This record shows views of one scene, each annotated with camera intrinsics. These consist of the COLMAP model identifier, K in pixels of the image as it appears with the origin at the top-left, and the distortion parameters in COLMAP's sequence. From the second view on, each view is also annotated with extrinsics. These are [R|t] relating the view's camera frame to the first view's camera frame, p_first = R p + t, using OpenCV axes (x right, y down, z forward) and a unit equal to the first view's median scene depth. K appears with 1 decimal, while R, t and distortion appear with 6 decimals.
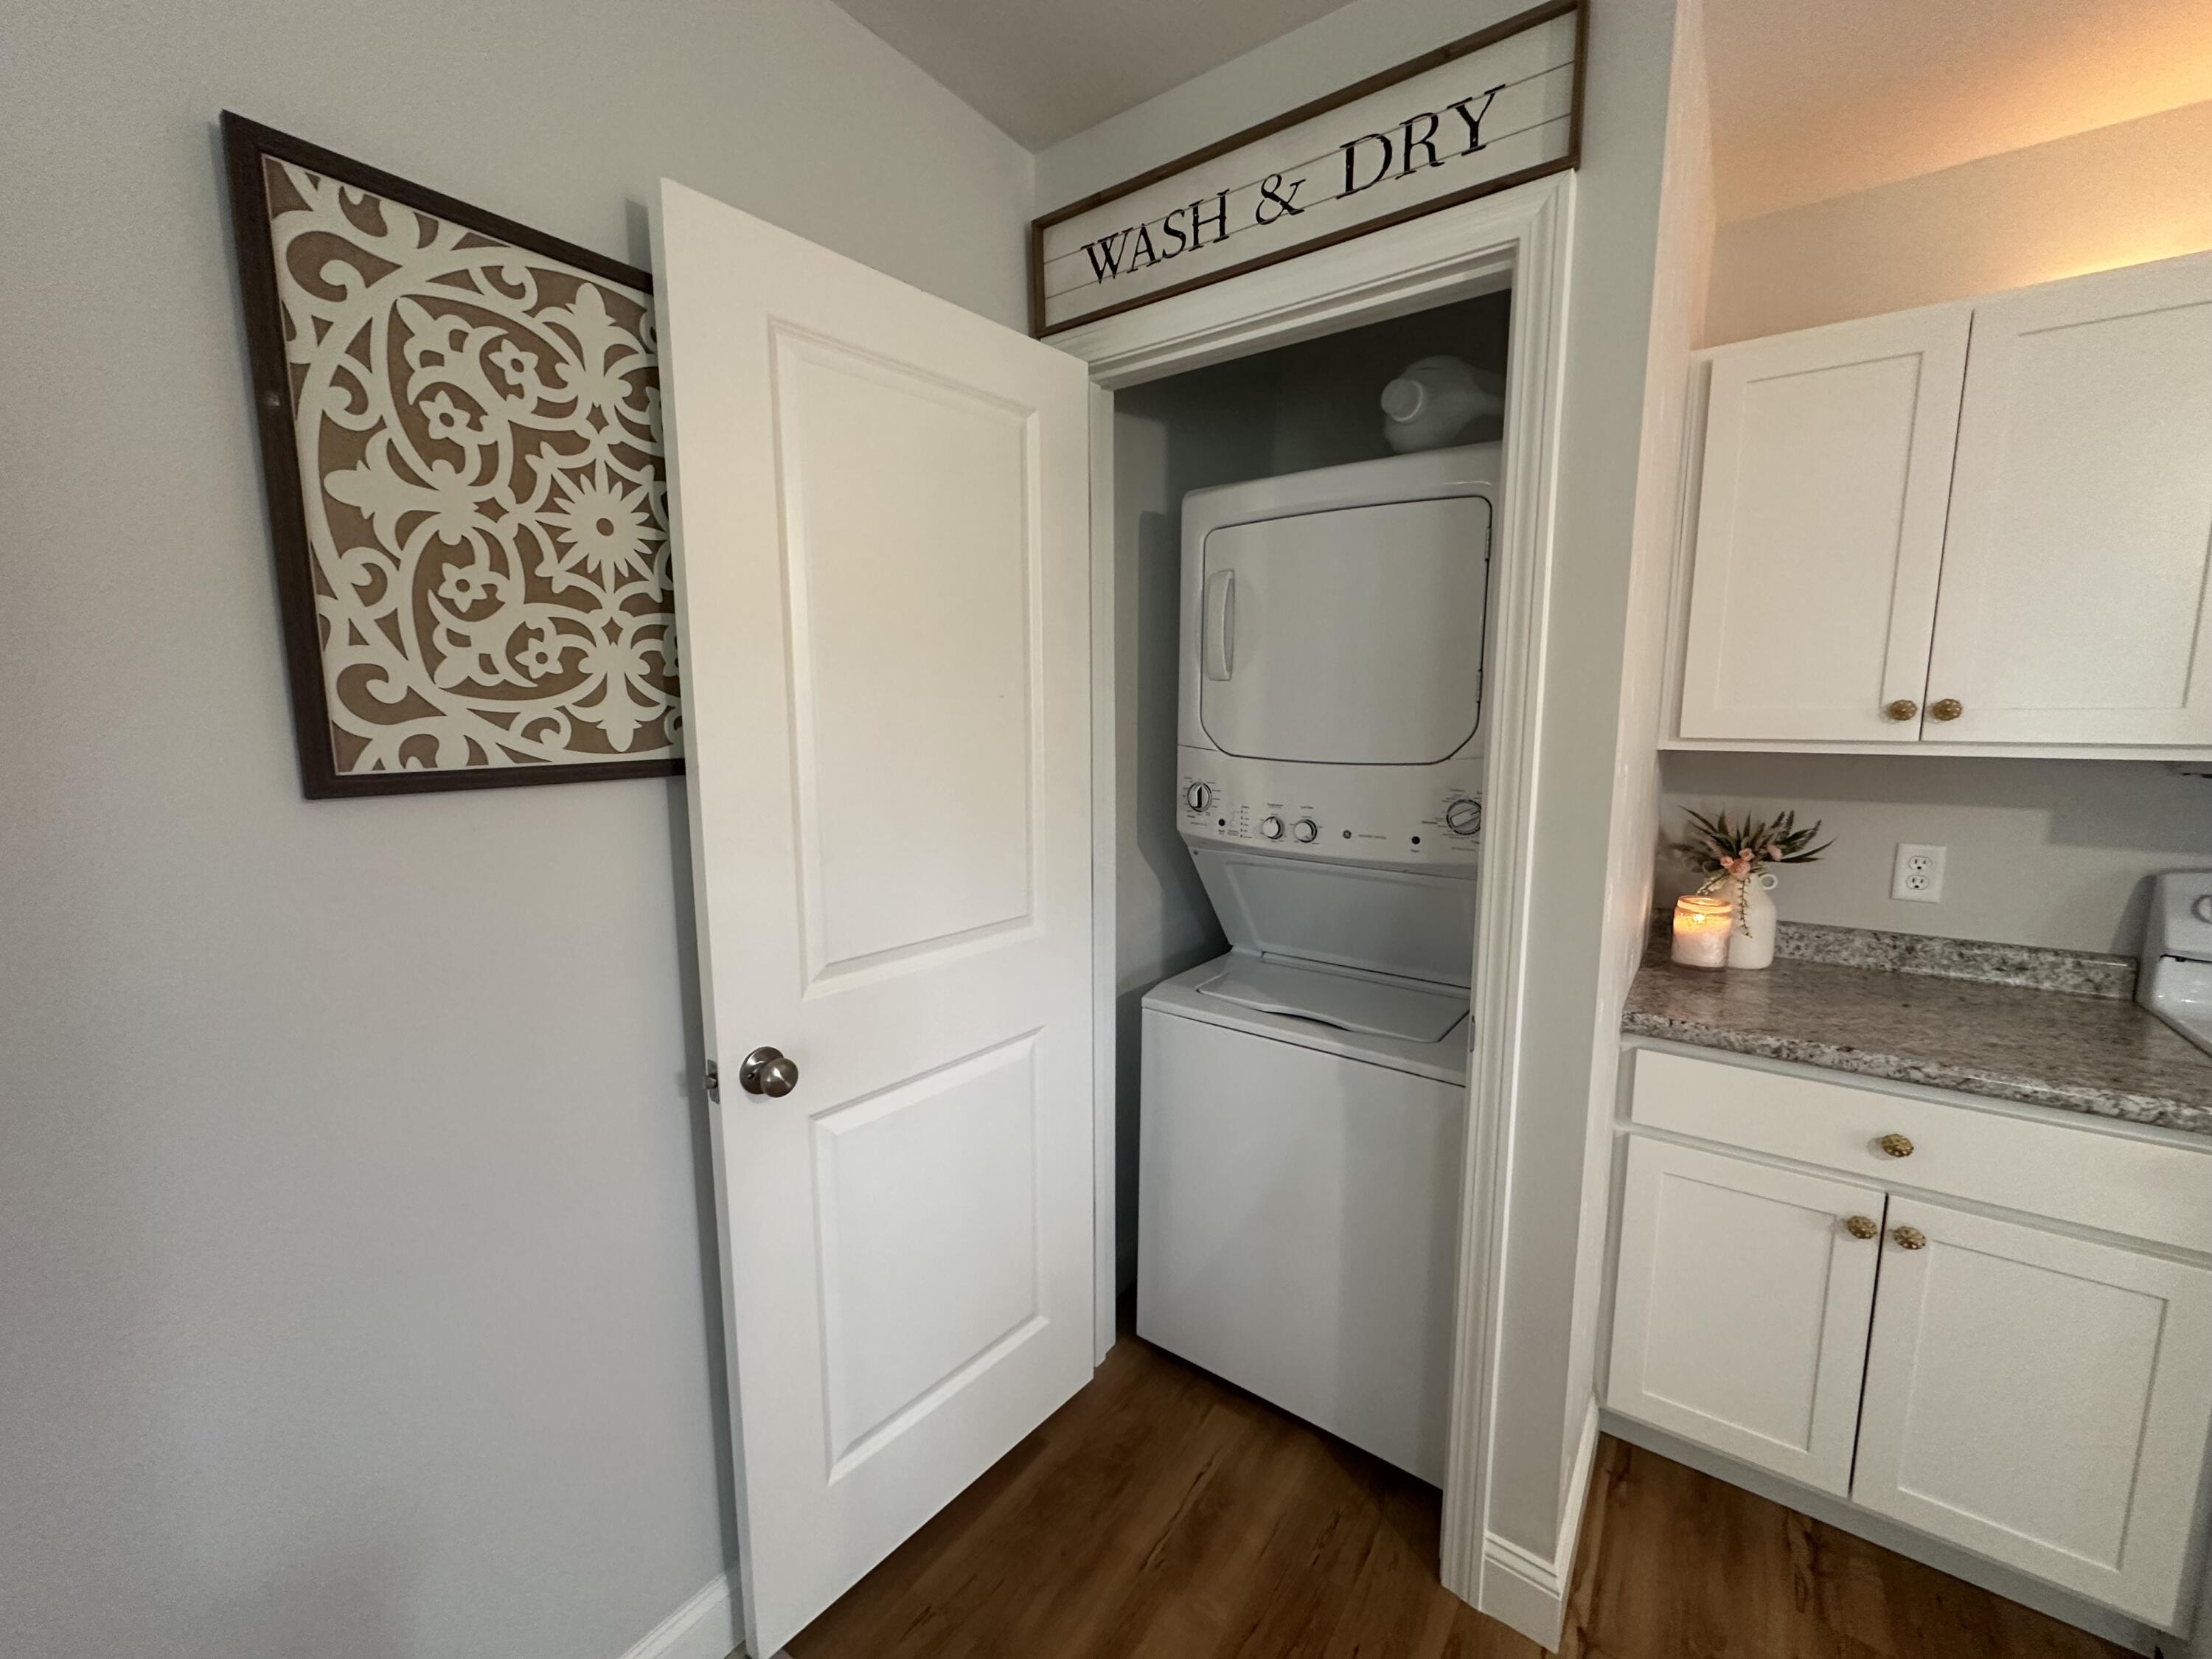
lens RADIAL K [[882.2, 0, 1103.8], [0, 882.2, 831.0], [0, 0, 1]] dist [-0.002855, 0.000034]
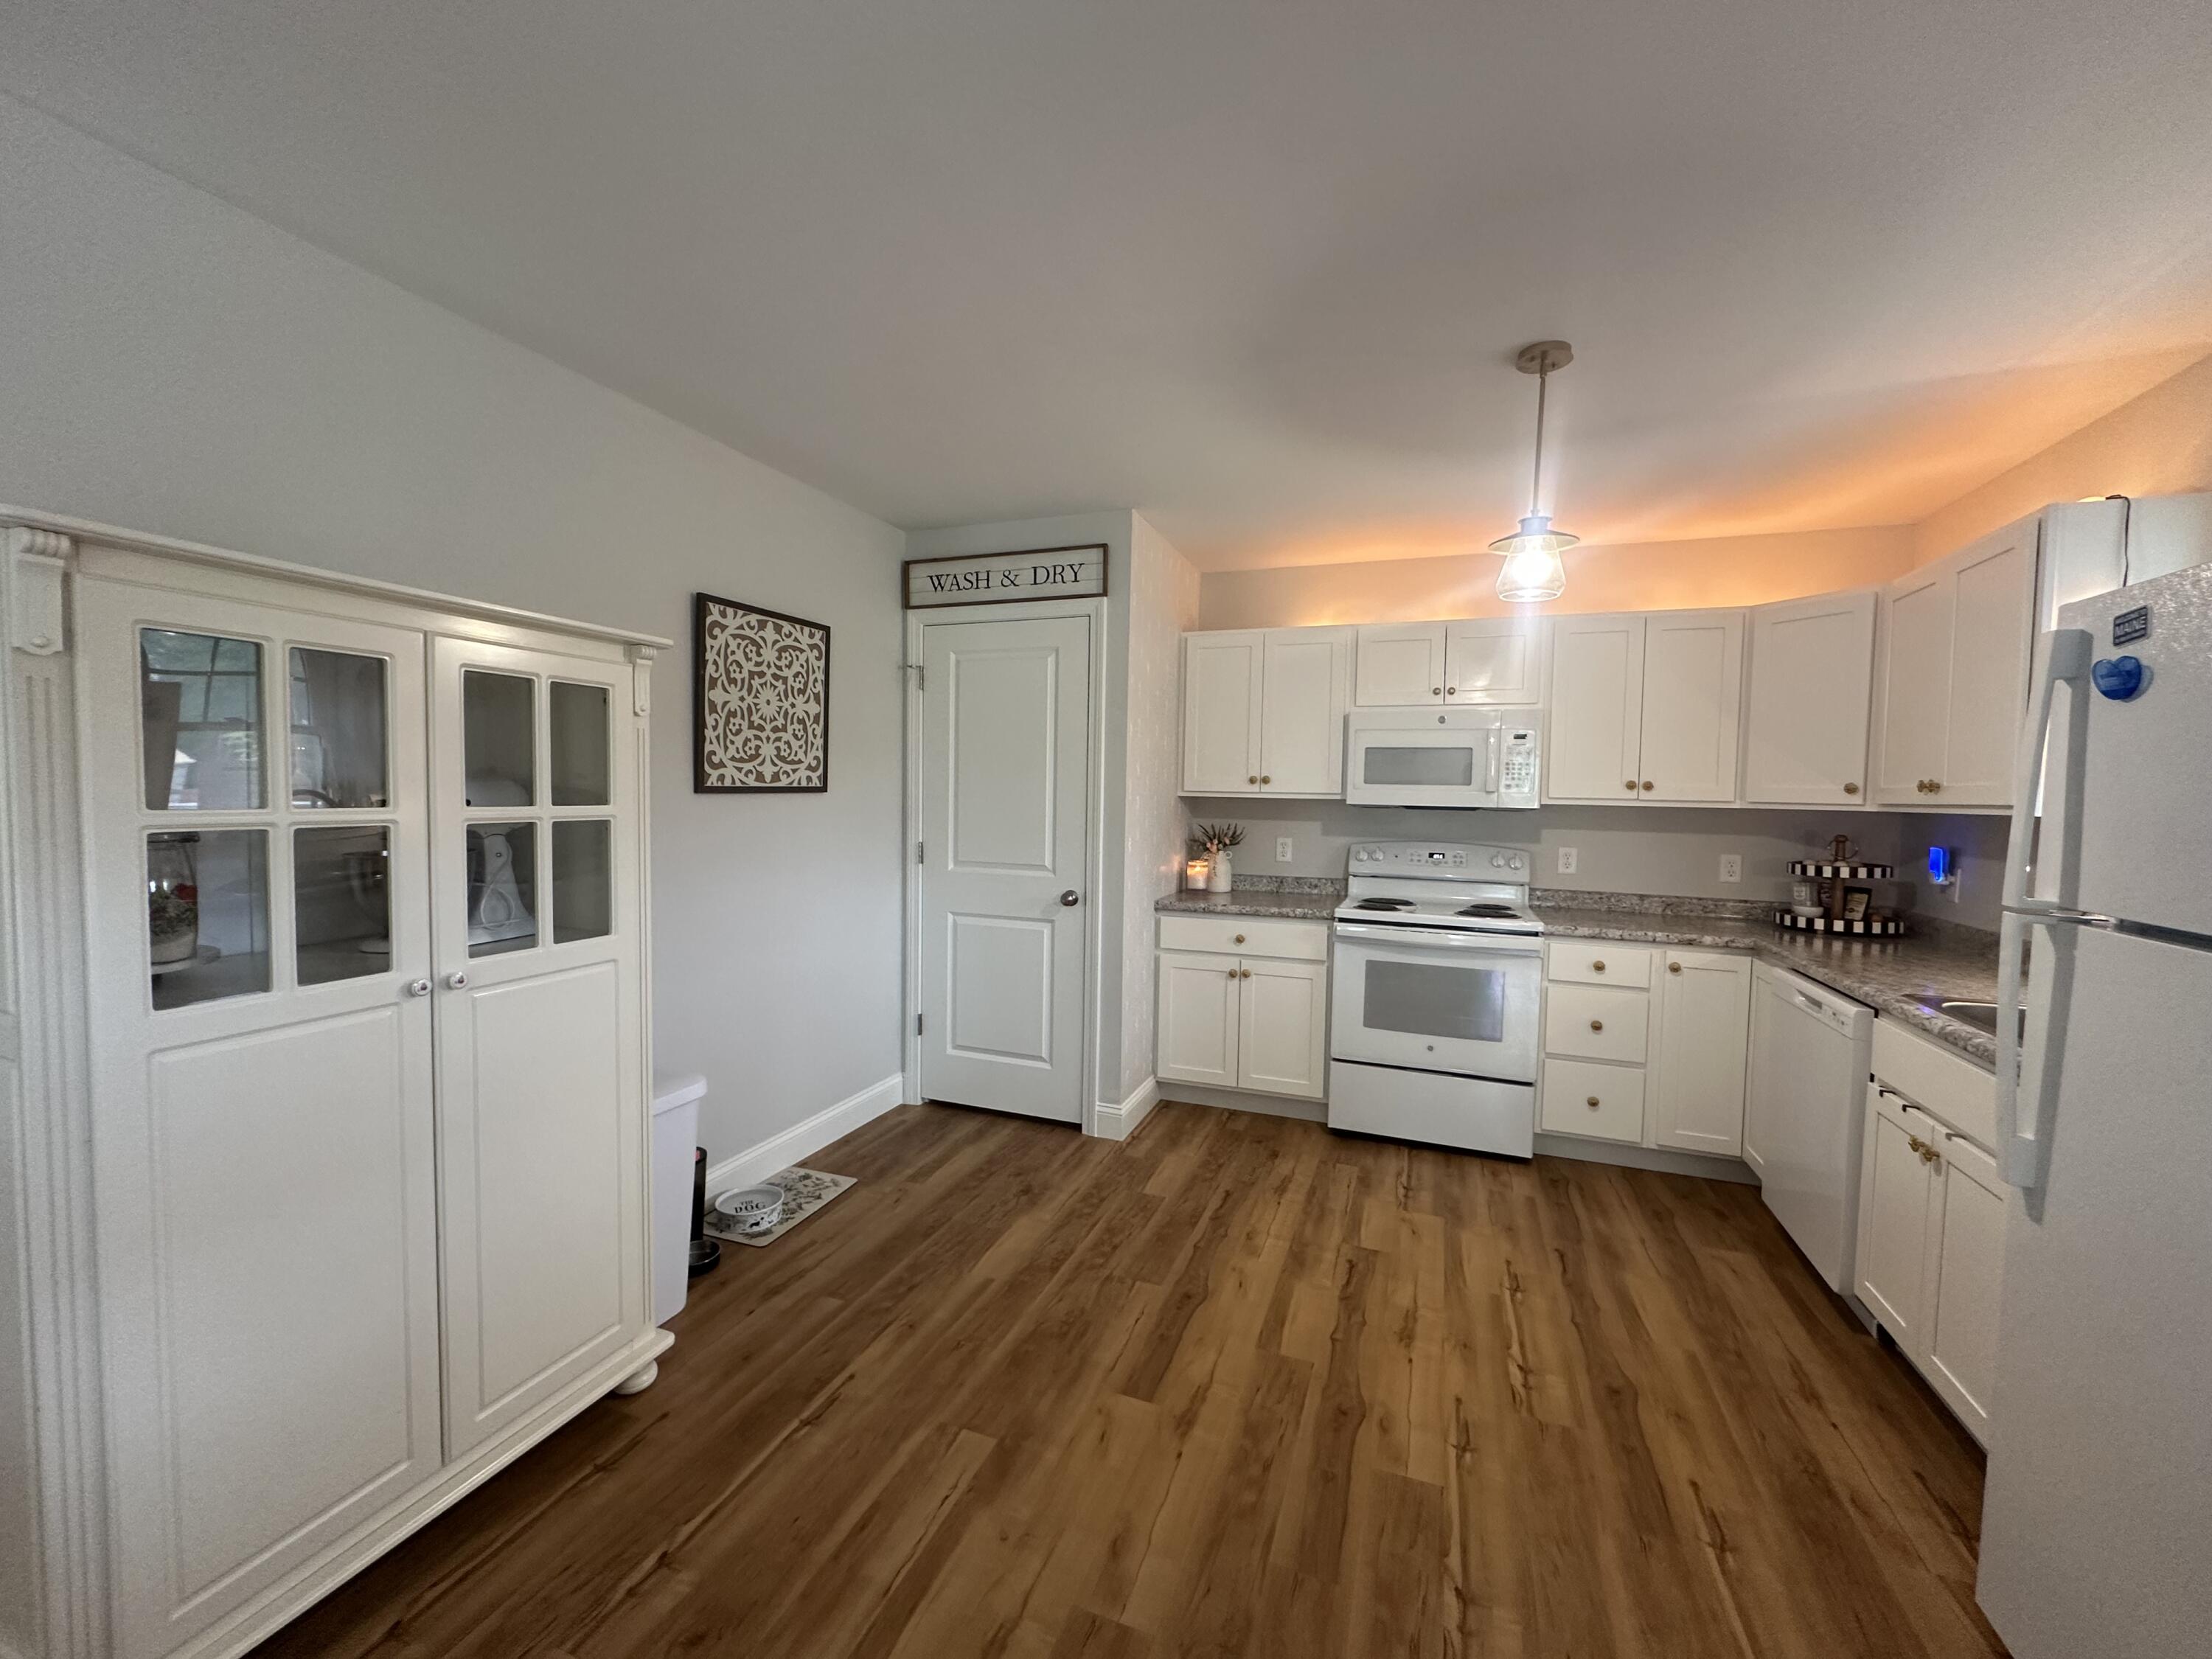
lens RADIAL K [[882.2, 0, 1103.8], [0, 882.2, 831.0], [0, 0, 1]] dist [-0.002855, 0.000034]
pose [[0.964821, 0.005183, 0.262855, -0.234522], [0.017364, 0.996366, -0.083381, 0.268898], [-0.262332, 0.085012, 0.961226, -1.660235]]
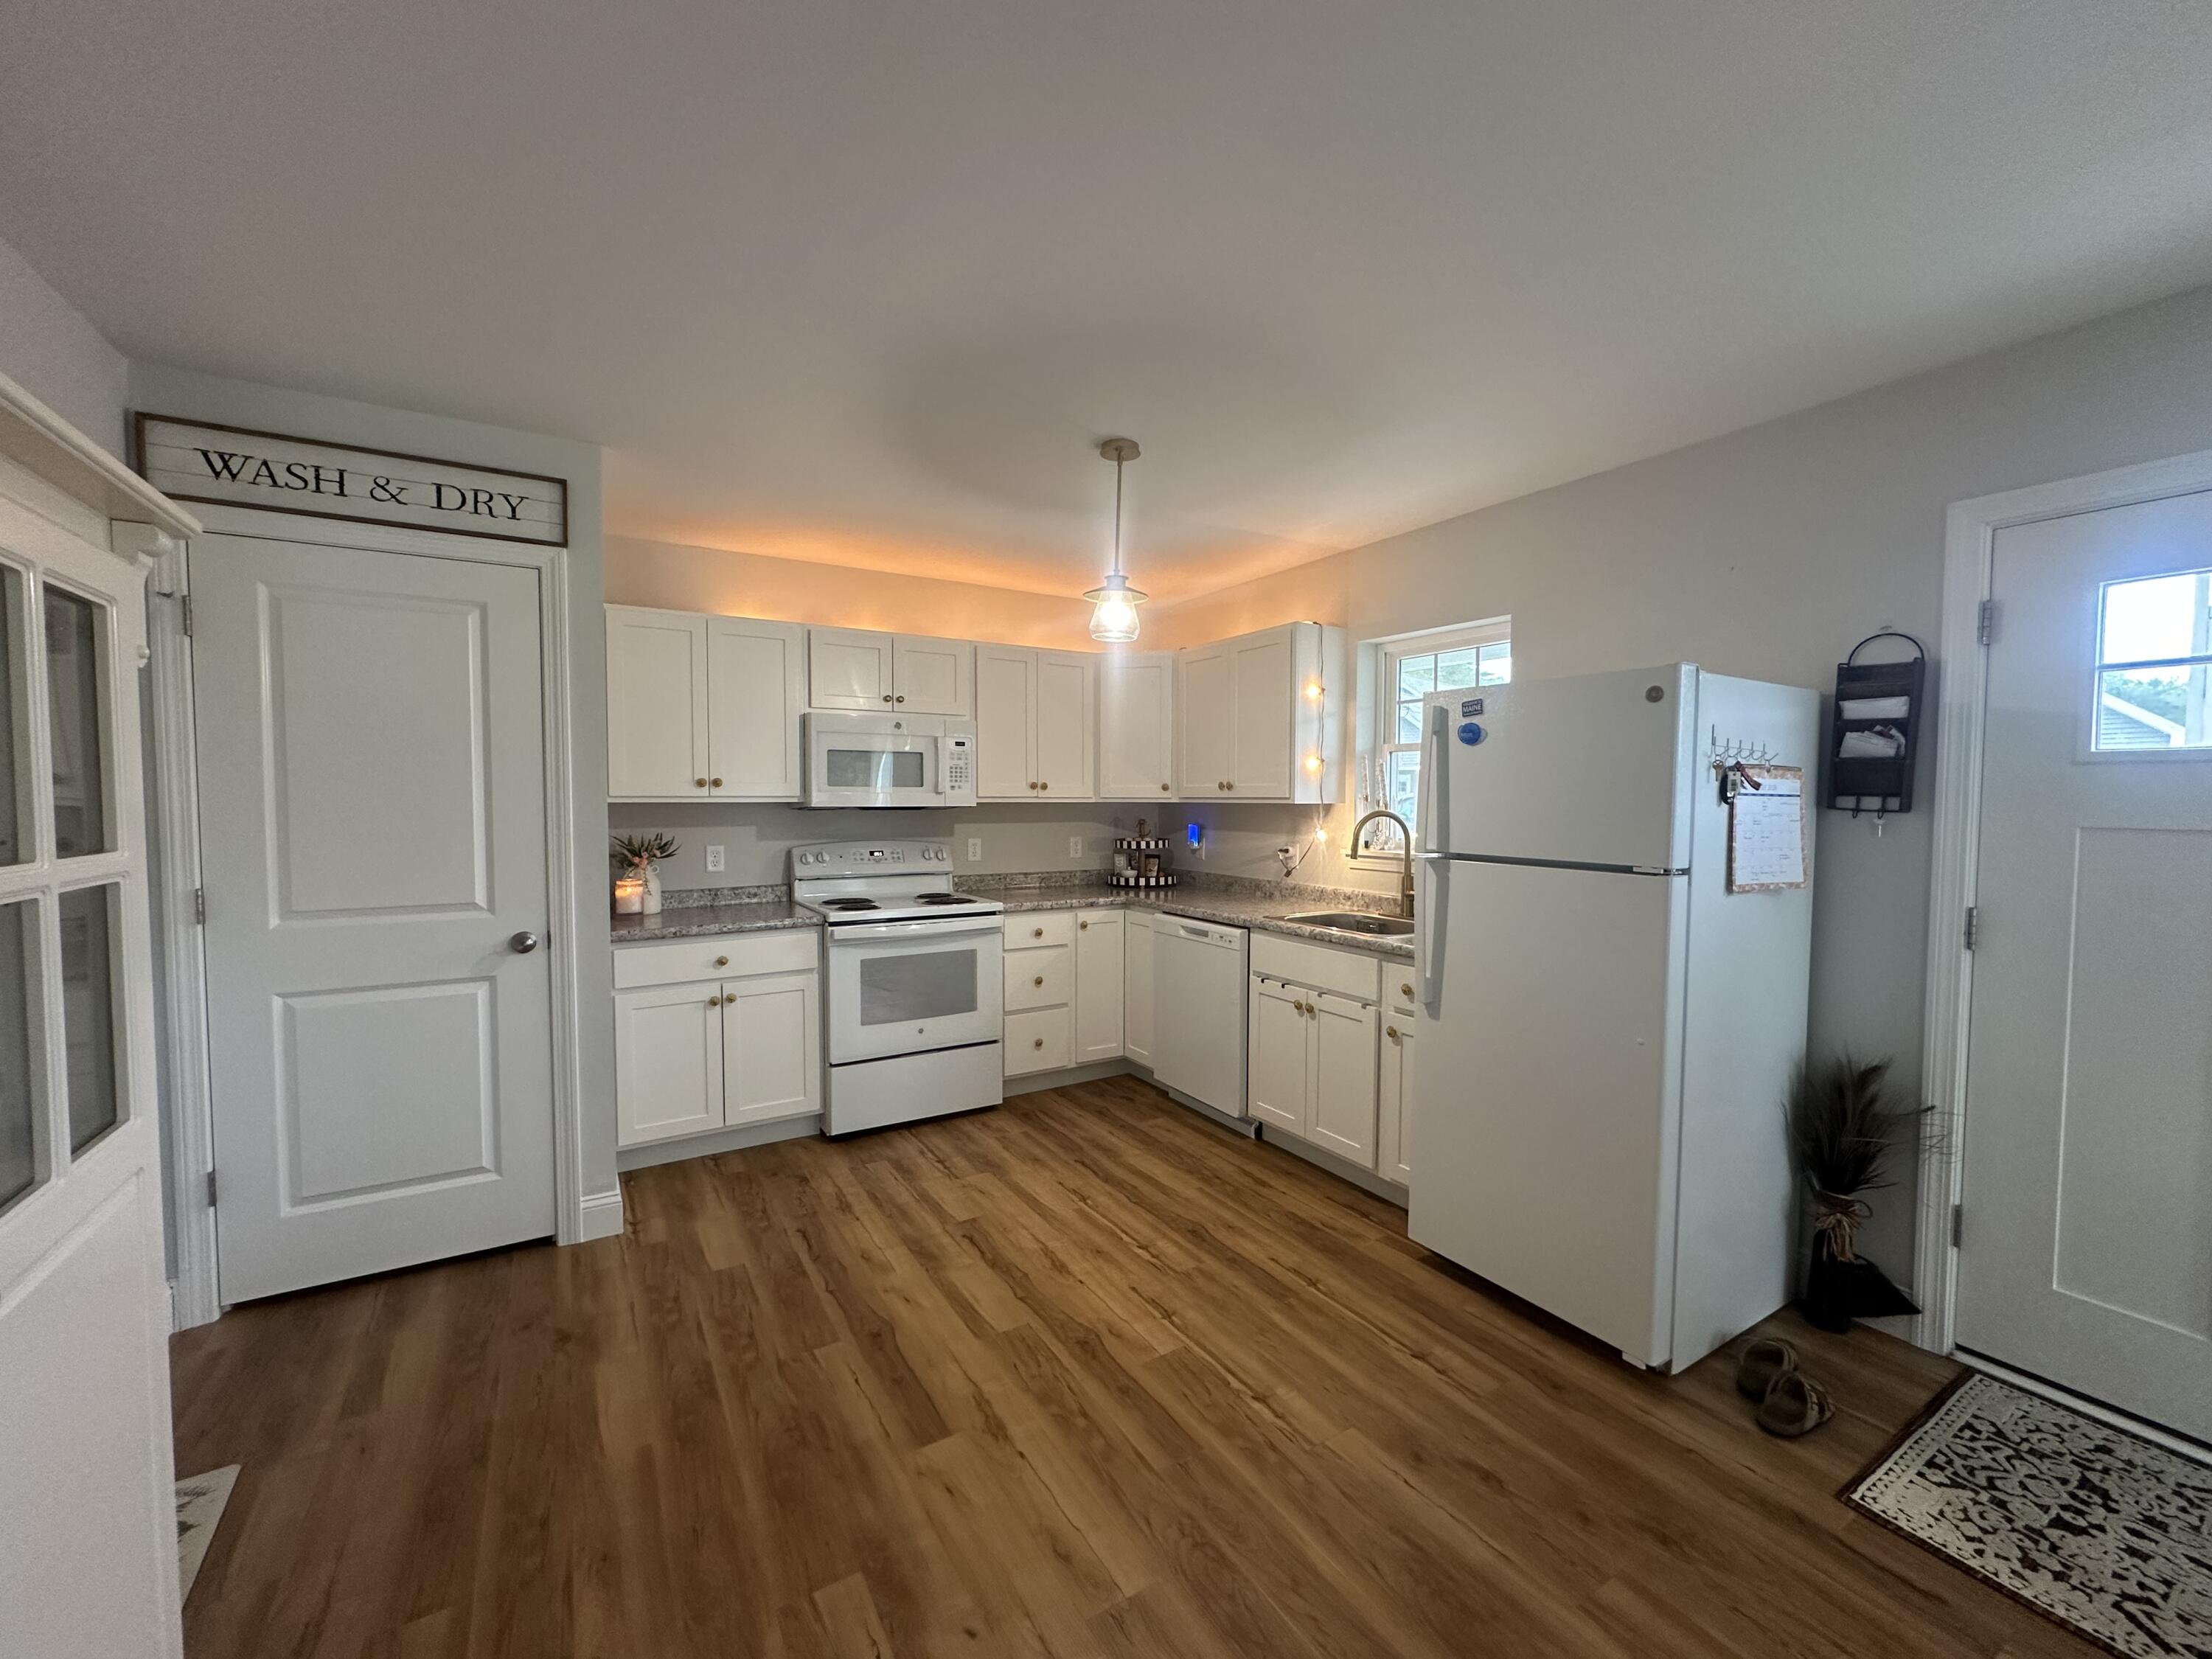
lens RADIAL K [[882.2, 0, 1103.8], [0, 882.2, 831.0], [0, 0, 1]] dist [-0.002855, 0.000034]
pose [[0.382123, -0.036102, 0.923406, -1.003536], [0.122351, 0.992416, -0.011831, 0.175529], [-0.915976, 0.117500, 0.383642, -1.013386]]
